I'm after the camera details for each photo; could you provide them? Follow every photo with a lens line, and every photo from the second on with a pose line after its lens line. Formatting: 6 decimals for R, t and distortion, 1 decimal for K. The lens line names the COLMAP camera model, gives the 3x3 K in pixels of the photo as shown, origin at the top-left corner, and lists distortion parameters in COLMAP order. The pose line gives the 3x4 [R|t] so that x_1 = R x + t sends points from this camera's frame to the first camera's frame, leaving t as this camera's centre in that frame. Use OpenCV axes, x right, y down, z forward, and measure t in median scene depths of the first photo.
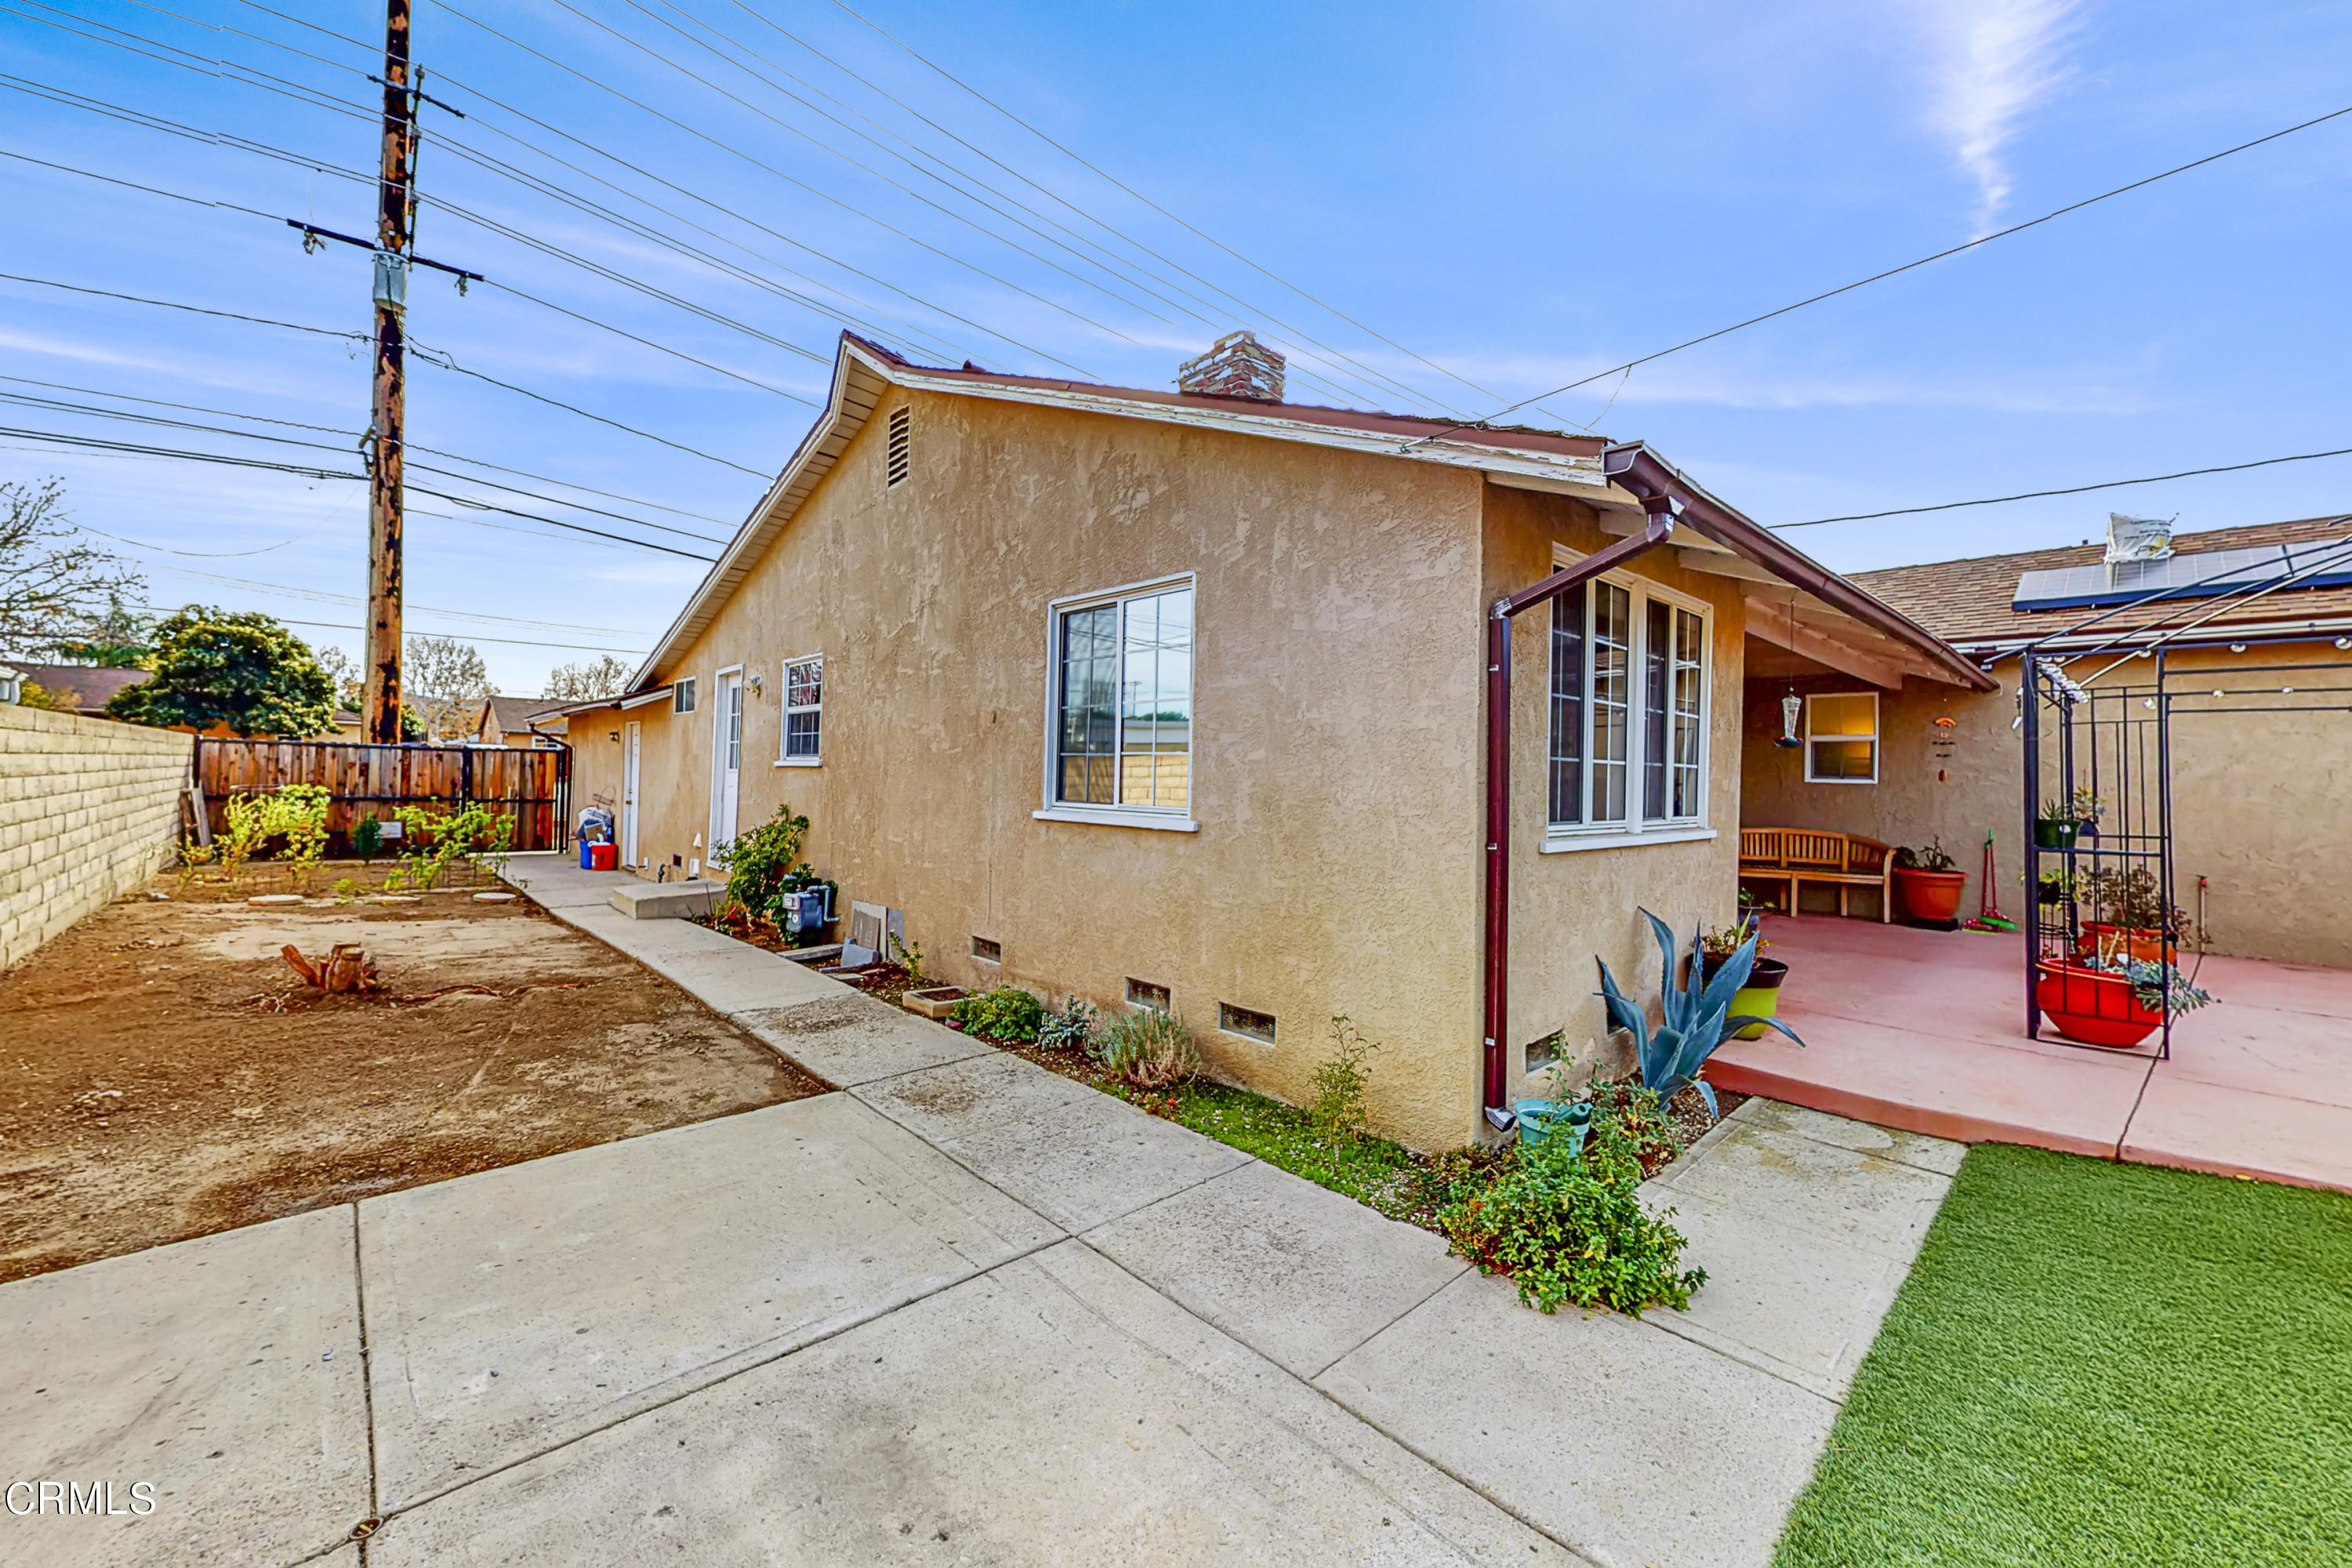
lens RADIAL K [[923.4, 0, 1174.8], [0, 923.4, 761.6], [0, 0, 1]] dist [-0.002427, -0.000279]
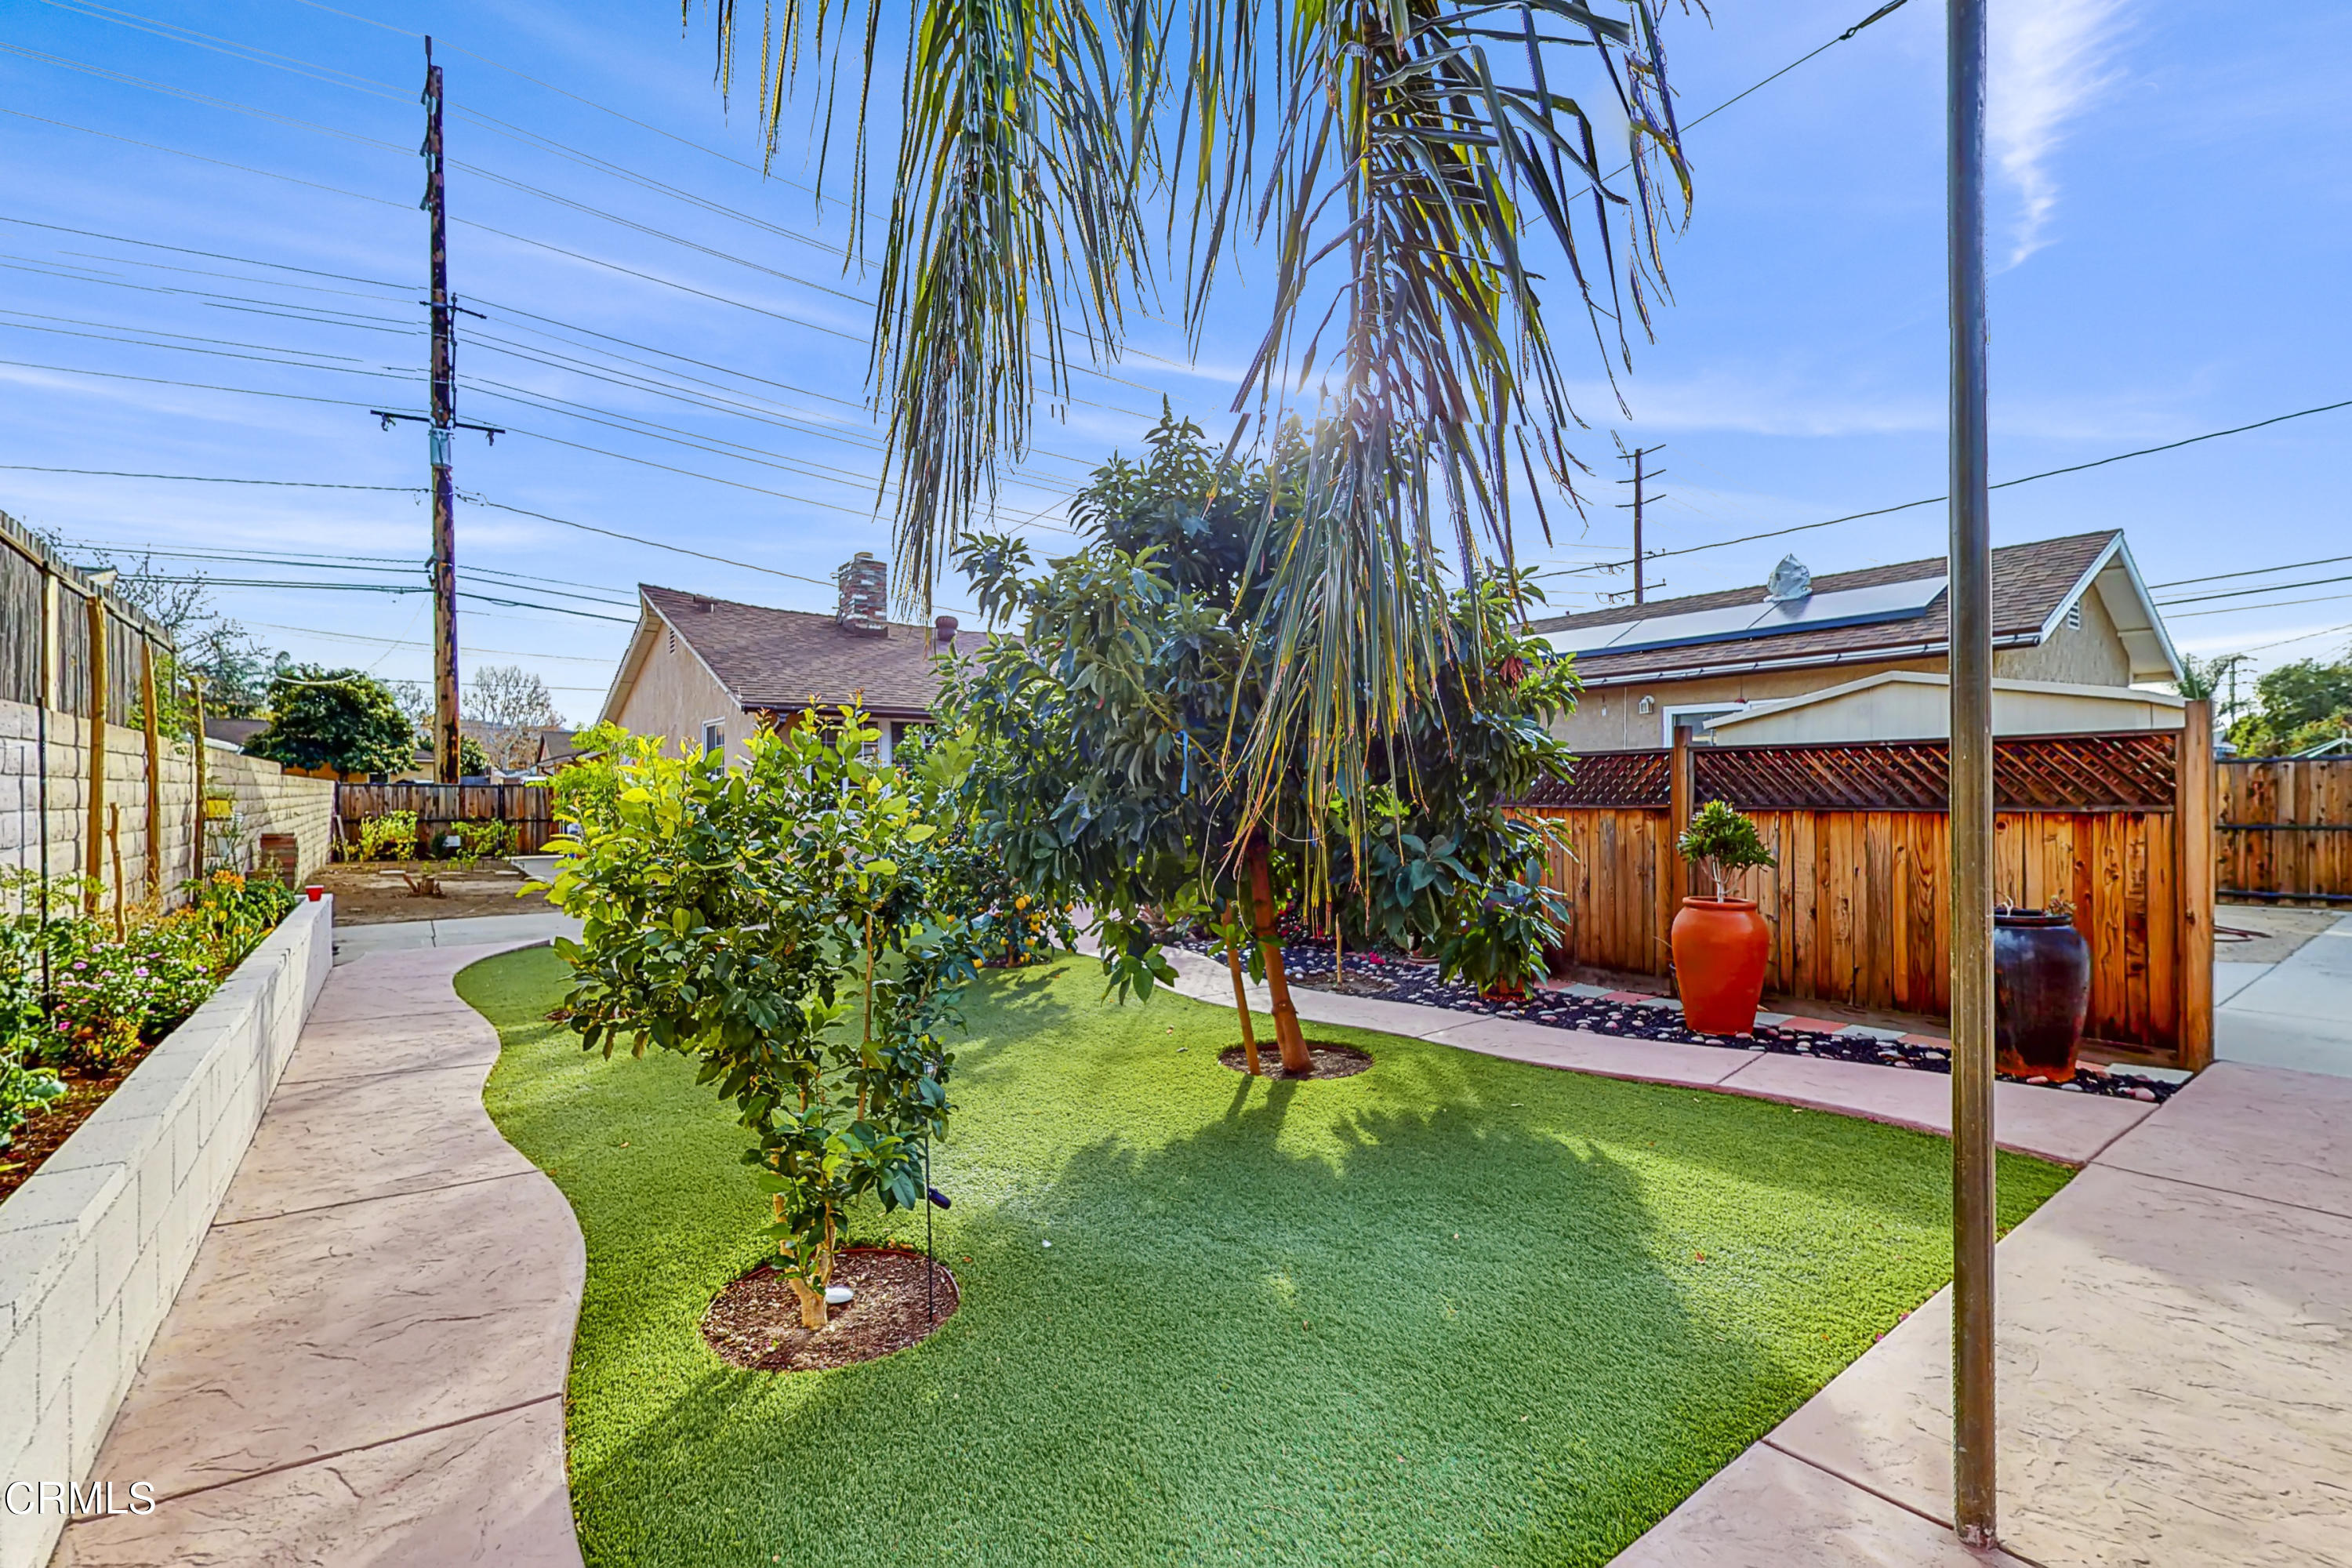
lens RADIAL K [[1025.7, 0, 1178.2], [0, 1025.7, 795.1], [0, 0, 1]] dist [0.001989, 0.000254]
pose [[0.994827, -0.021159, -0.099353, 0.384323], [0.023109, 0.999561, 0.018517, -0.003384], [0.098918, -0.020718, 0.994880, -0.427440]]
